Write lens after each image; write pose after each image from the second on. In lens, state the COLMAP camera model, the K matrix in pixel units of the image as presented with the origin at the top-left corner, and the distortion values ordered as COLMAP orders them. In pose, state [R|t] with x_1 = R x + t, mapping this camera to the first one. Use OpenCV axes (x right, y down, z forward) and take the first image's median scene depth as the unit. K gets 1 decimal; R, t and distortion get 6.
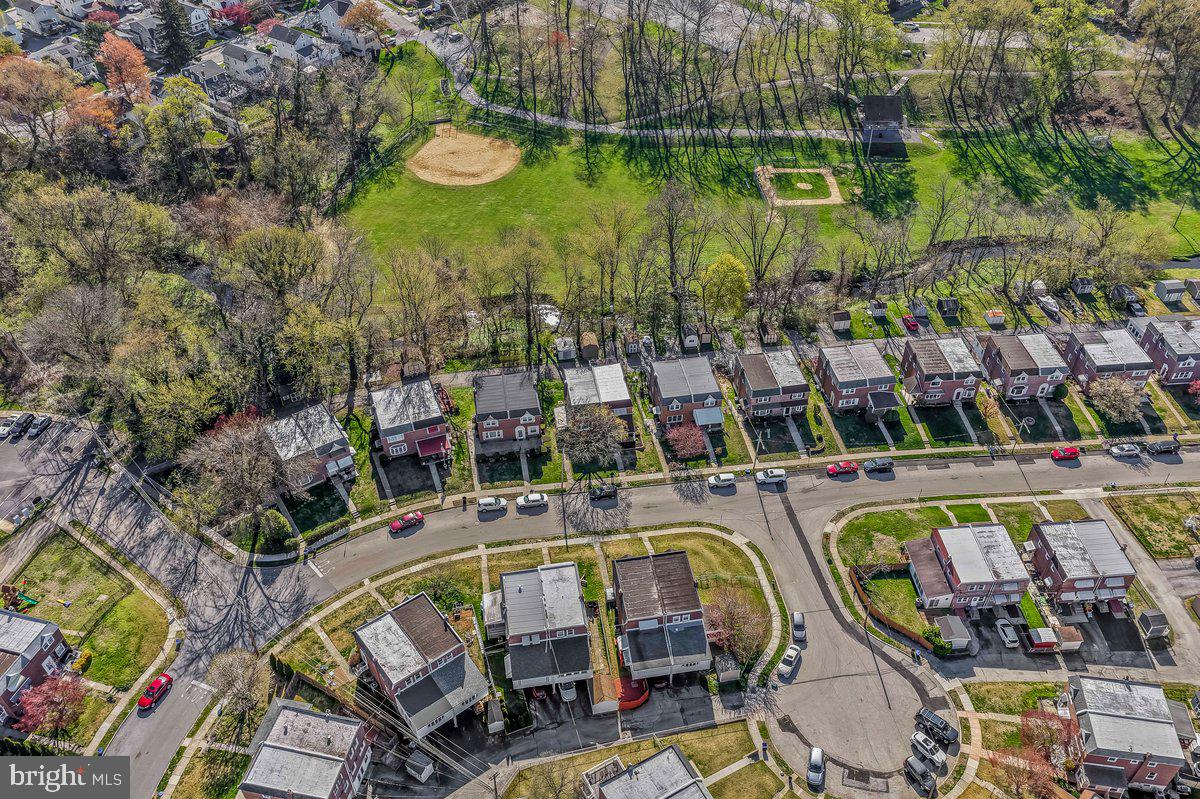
lens RADIAL K [[1034.7, 0, 599.9], [0, 1034.7, 399.4], [0, 0, 1]] dist [0.001055, 0.000016]
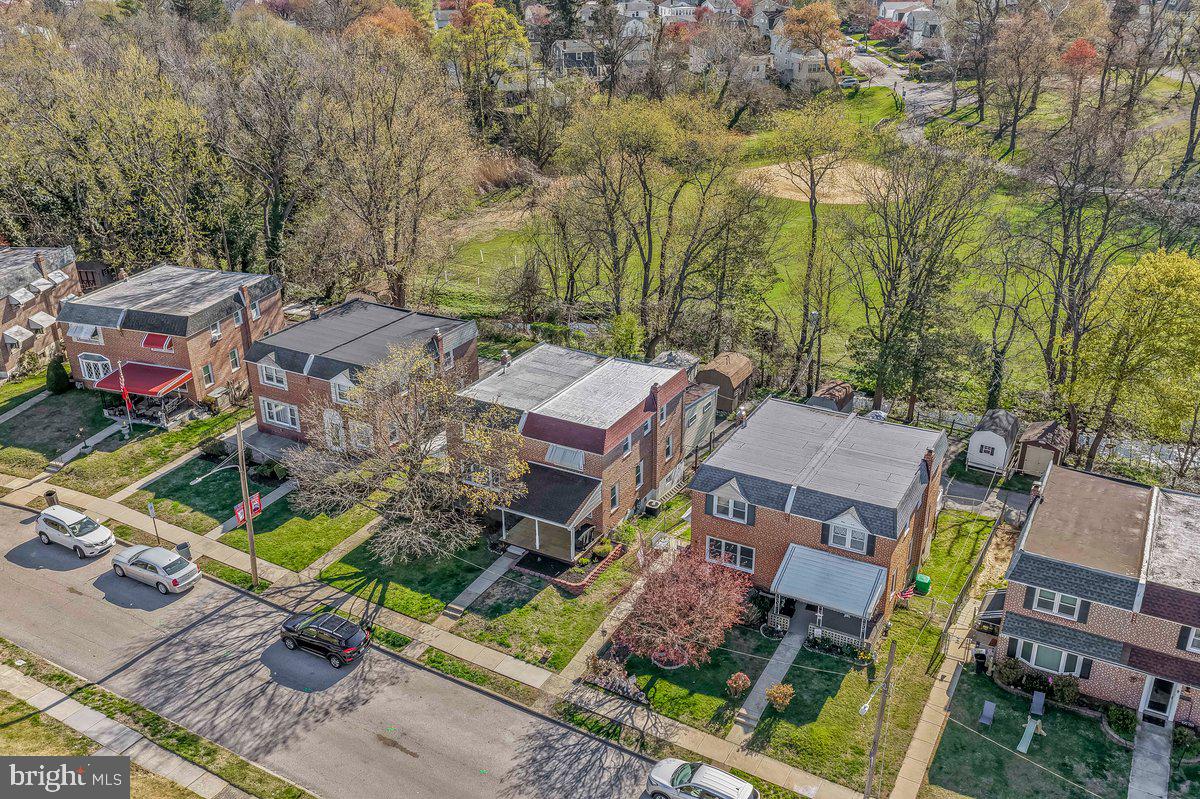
lens RADIAL K [[1034.7, 0, 599.2], [0, 1034.7, 400.6], [0, 0, 1]] dist [0.001055, 0.000016]
pose [[0.783357, 0.250842, -0.568709, 0.213034], [-0.405592, 0.899605, -0.161883, 0.044801], [0.471007, 0.357476, 0.806451, 0.757088]]
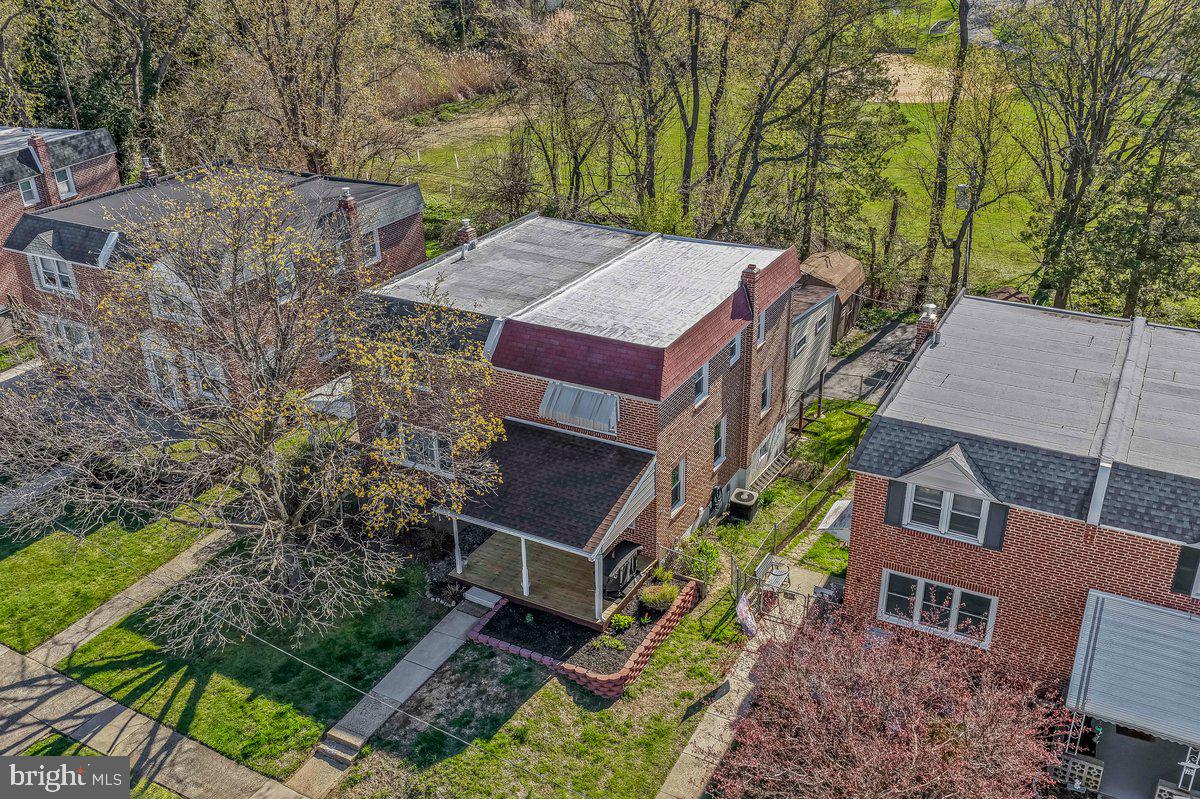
lens RADIAL K [[1034.7, 0, 600.9], [0, 1034.7, 398.0], [0, 0, 1]] dist [0.001055, 0.000016]
pose [[0.787823, 0.255628, -0.560347, 0.113674], [-0.395079, 0.907704, -0.141373, 0.032215], [0.472491, 0.332758, 0.816103, 0.894410]]
